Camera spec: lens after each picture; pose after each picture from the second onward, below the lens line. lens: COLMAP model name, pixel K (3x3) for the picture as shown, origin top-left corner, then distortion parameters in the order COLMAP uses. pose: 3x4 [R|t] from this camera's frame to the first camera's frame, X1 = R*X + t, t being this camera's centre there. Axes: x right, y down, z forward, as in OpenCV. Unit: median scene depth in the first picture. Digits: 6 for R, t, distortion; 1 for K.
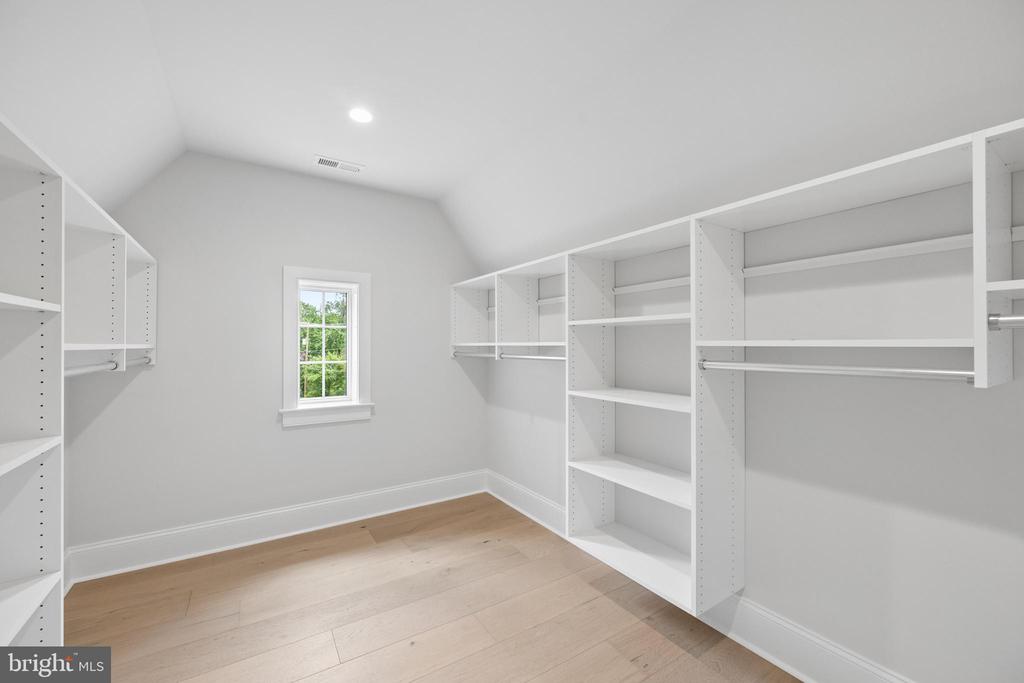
lens RADIAL K [[407.4, 0, 507.3], [0, 407.4, 345.4], [0, 0, 1]] dist [-0.002355, 0.001133]
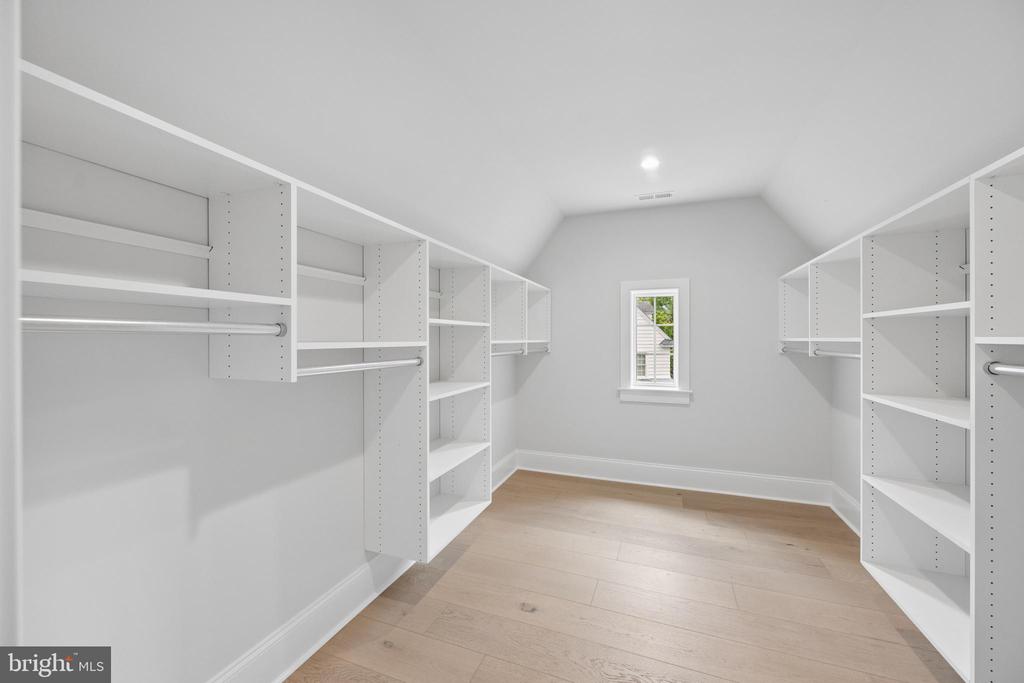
lens RADIAL K [[407.4, 0, 511.4], [0, 407.4, 342.7], [0, 0, 1]] dist [-0.002355, 0.001133]
pose [[0.595011, 0.005742, -0.803697, 0.359887], [0.001820, 0.999962, 0.008492, -0.005720], [0.803716, -0.006516, 0.594978, -0.109230]]
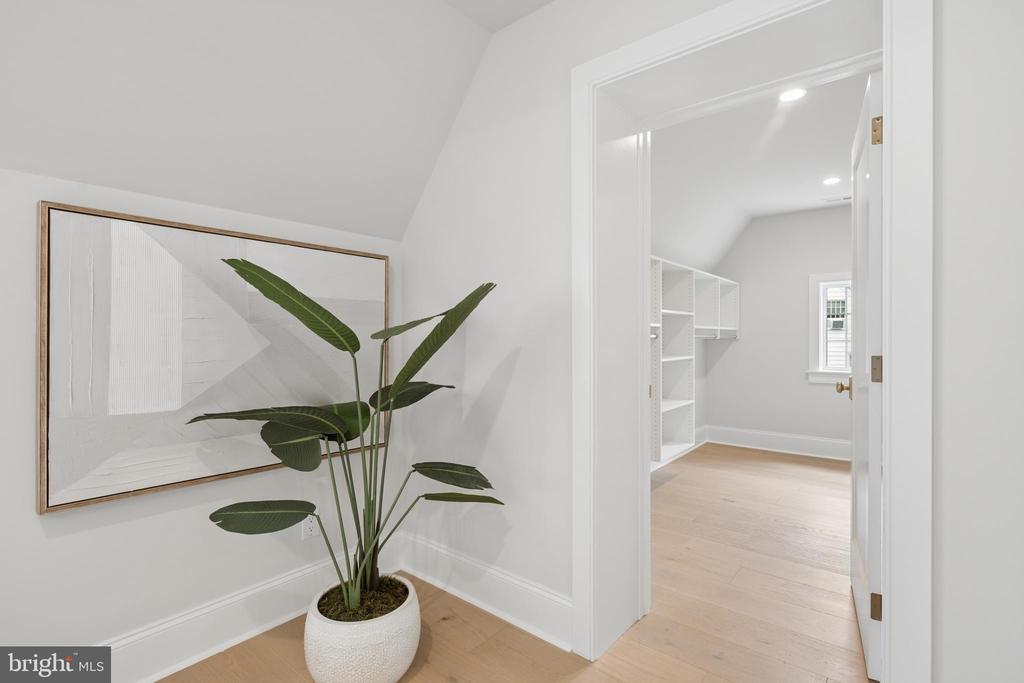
lens RADIAL K [[485.1, 0, 511.5], [0, 485.1, 338.0], [0, 0, 1]] dist [0.000479, 0.000032]
pose [[0.308655, 0.001774, -0.951172, 0.902675], [-0.000292, 0.999998, 0.001770, 0.038181], [0.951174, -0.000268, 0.308655, -0.659856]]
